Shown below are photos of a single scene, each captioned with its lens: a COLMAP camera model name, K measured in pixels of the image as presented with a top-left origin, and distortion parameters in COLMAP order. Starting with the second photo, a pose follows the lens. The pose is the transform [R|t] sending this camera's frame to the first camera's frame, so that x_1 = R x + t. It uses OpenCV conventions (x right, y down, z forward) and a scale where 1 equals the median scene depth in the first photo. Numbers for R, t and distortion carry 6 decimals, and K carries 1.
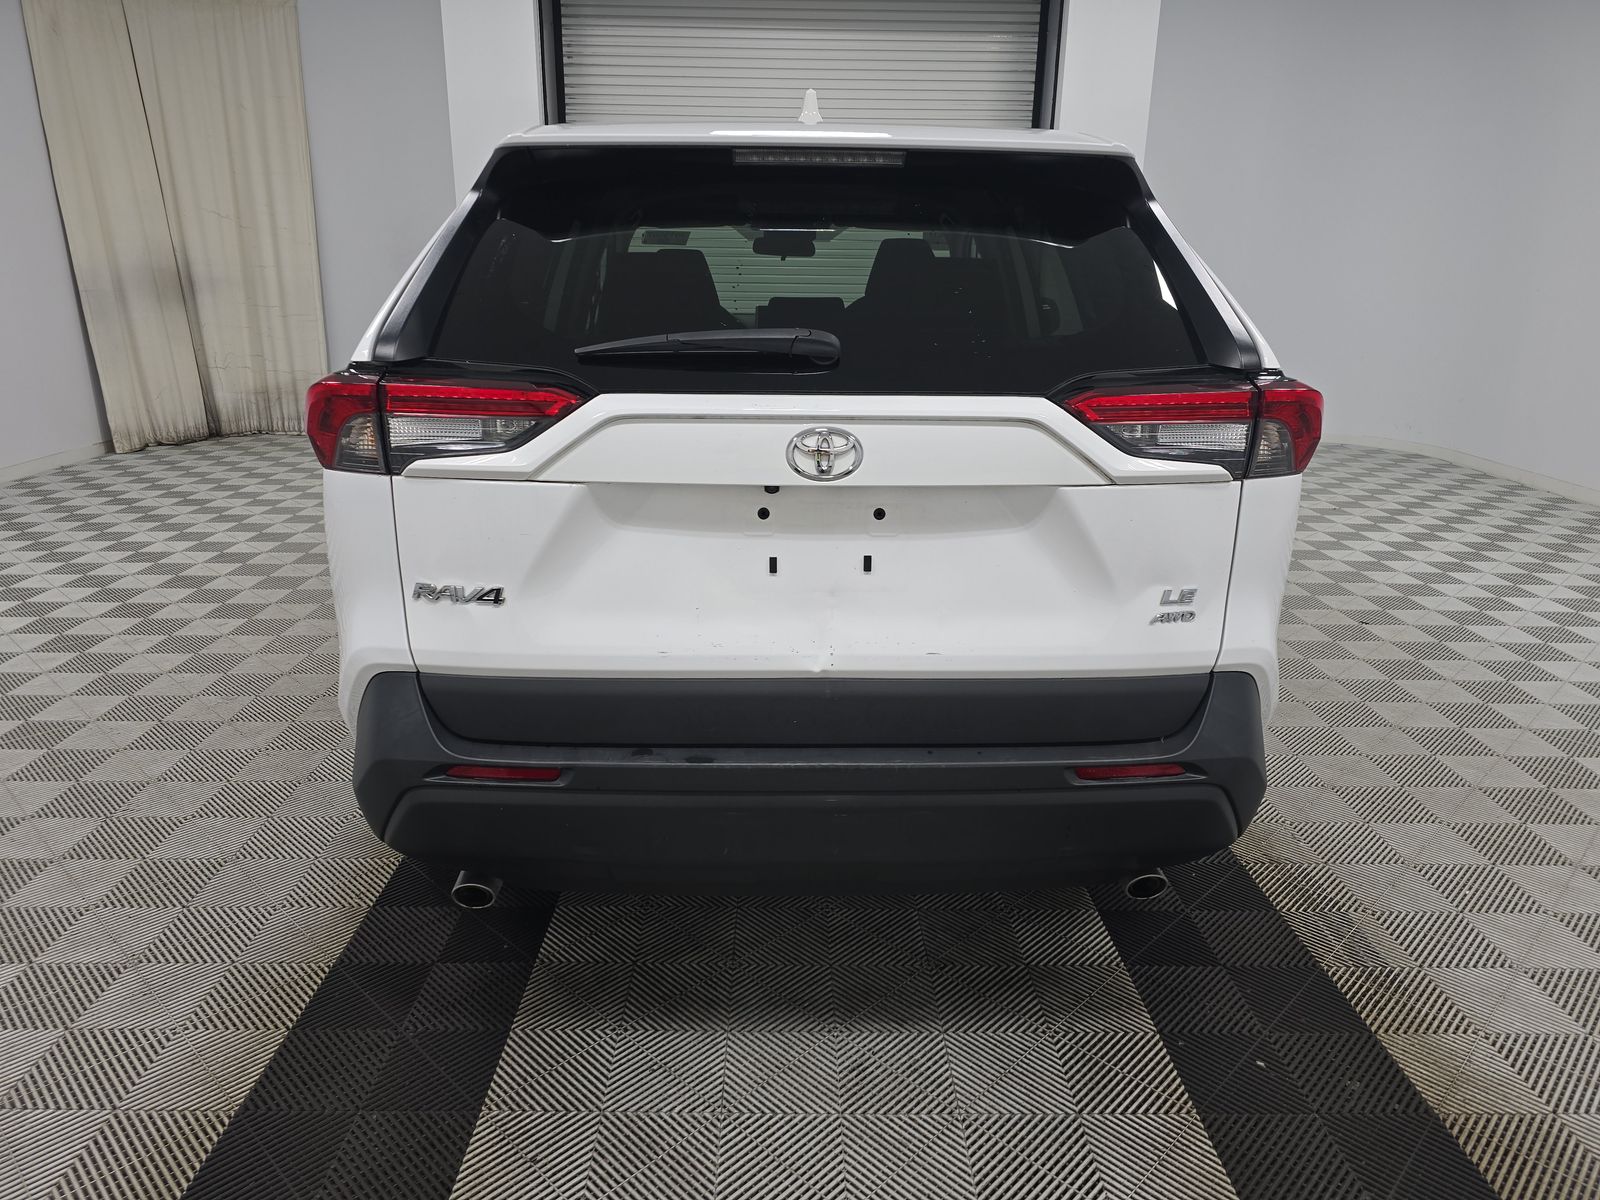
lens RADIAL K [[1087.7, 0, 800.0], [0, 1087.7, 600.0], [0, 0, 1]] dist [0.074258, -0.038162]
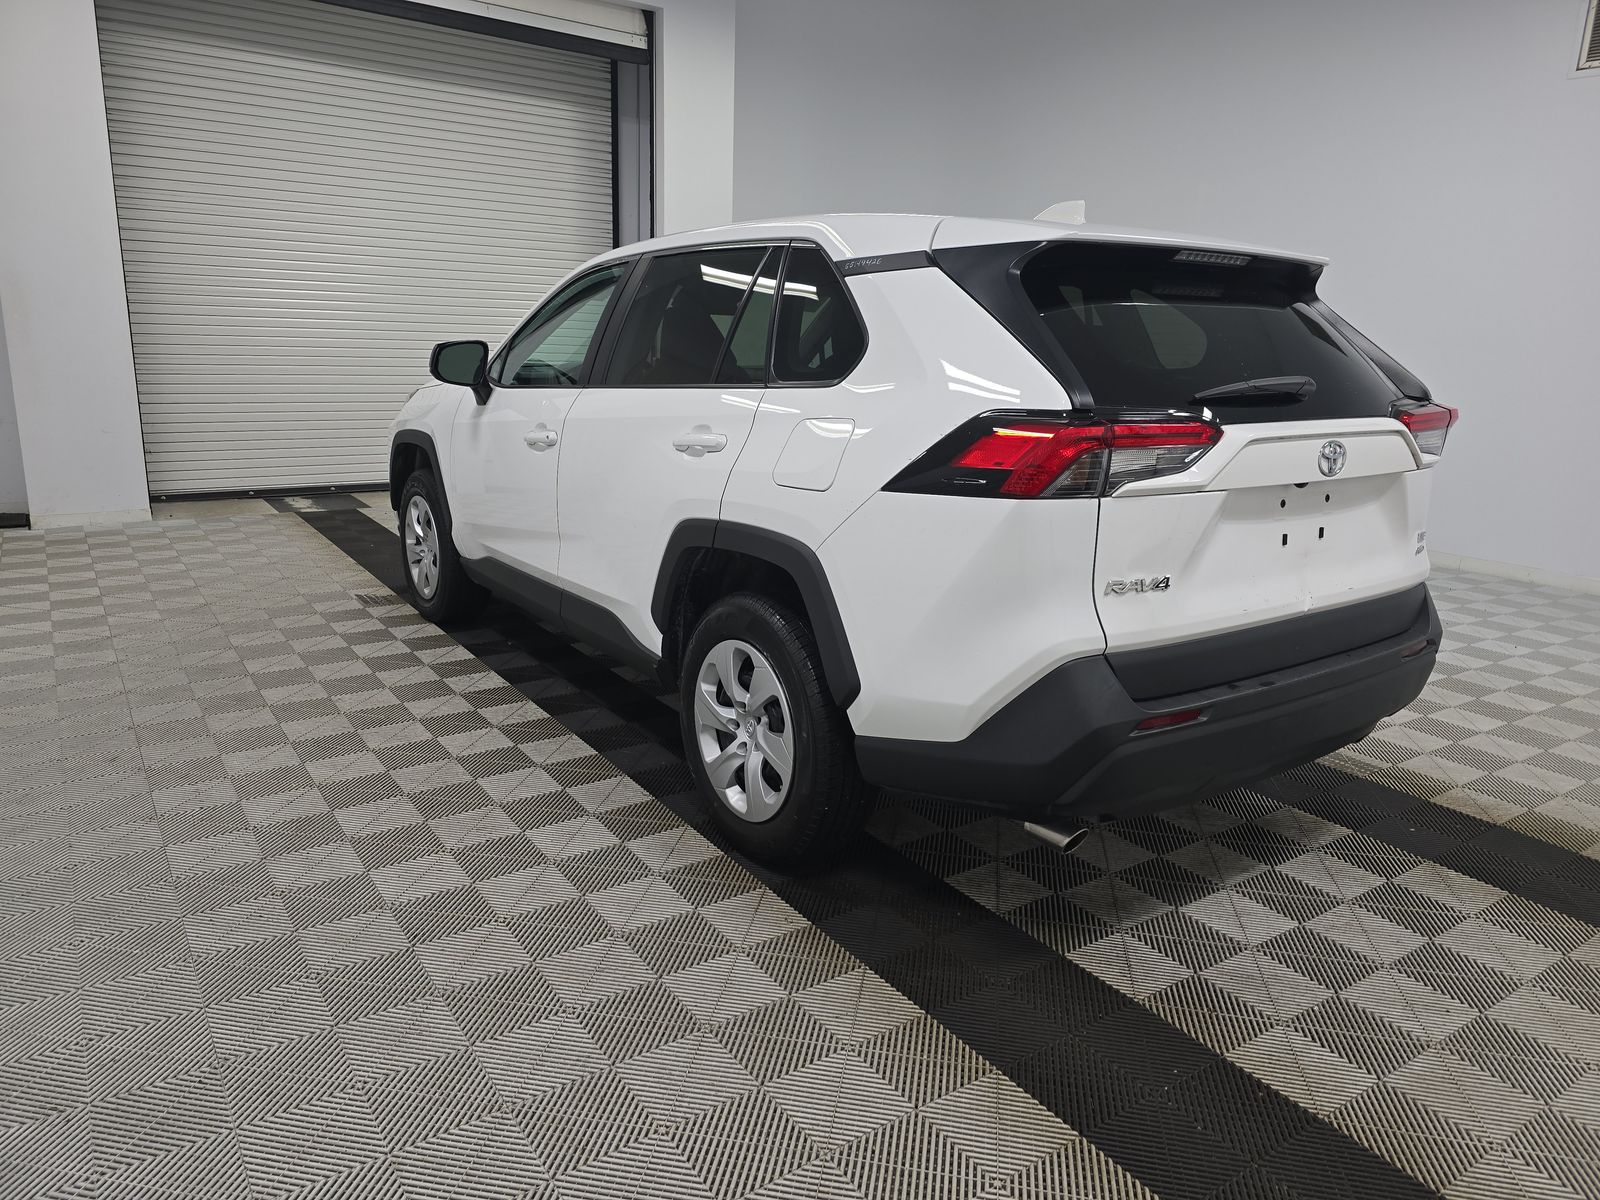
lens RADIAL K [[1087.7, 0, 800.0], [0, 1087.7, 600.0], [0, 0, 1]] dist [0.074258, -0.038162]
pose [[0.827886, -0.124989, 0.546793, -1.352342], [0.146826, 0.989155, 0.003800, -0.052486], [-0.541338, 0.077138, 0.837259, 0.138424]]
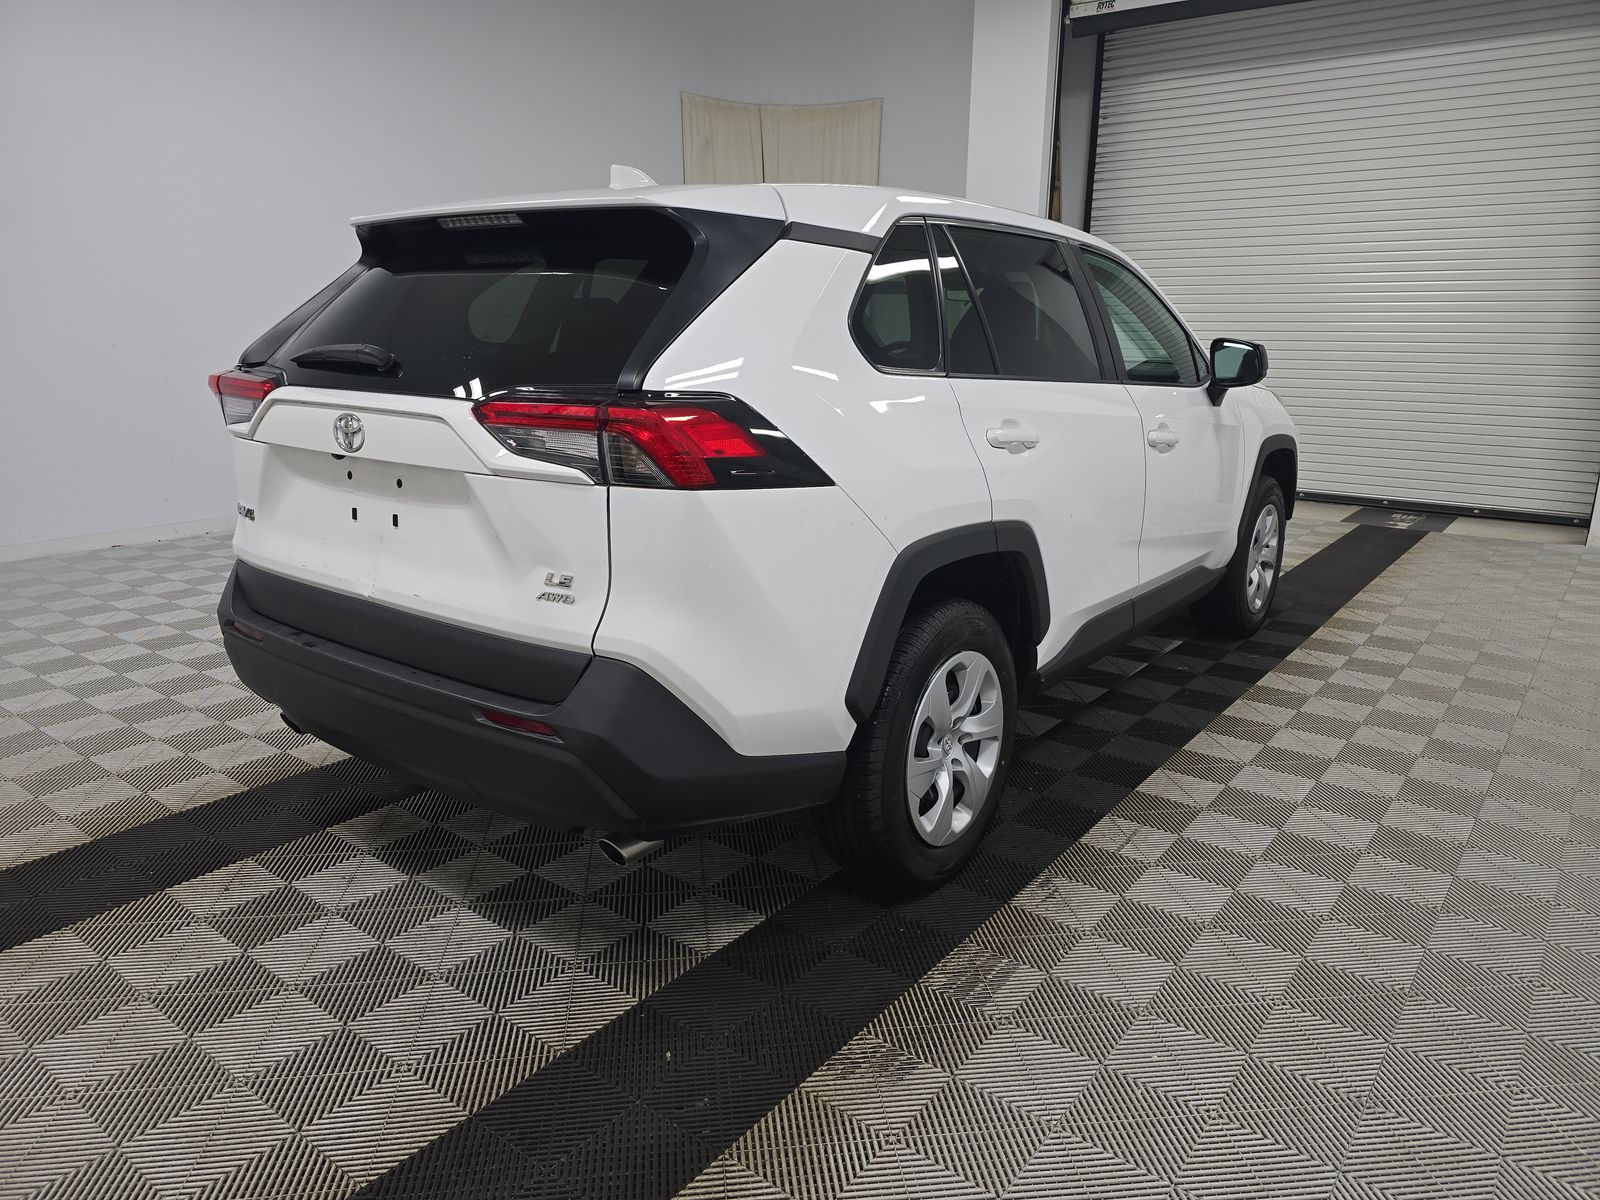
lens RADIAL K [[1087.7, 0, 800.0], [0, 1087.7, 600.0], [0, 0, 1]] dist [0.074258, -0.038162]
pose [[0.778367, 0.151927, -0.609150, 1.278478], [-0.180772, 0.983421, 0.014284, -0.046405], [0.601221, 0.099000, 0.792927, 0.244984]]
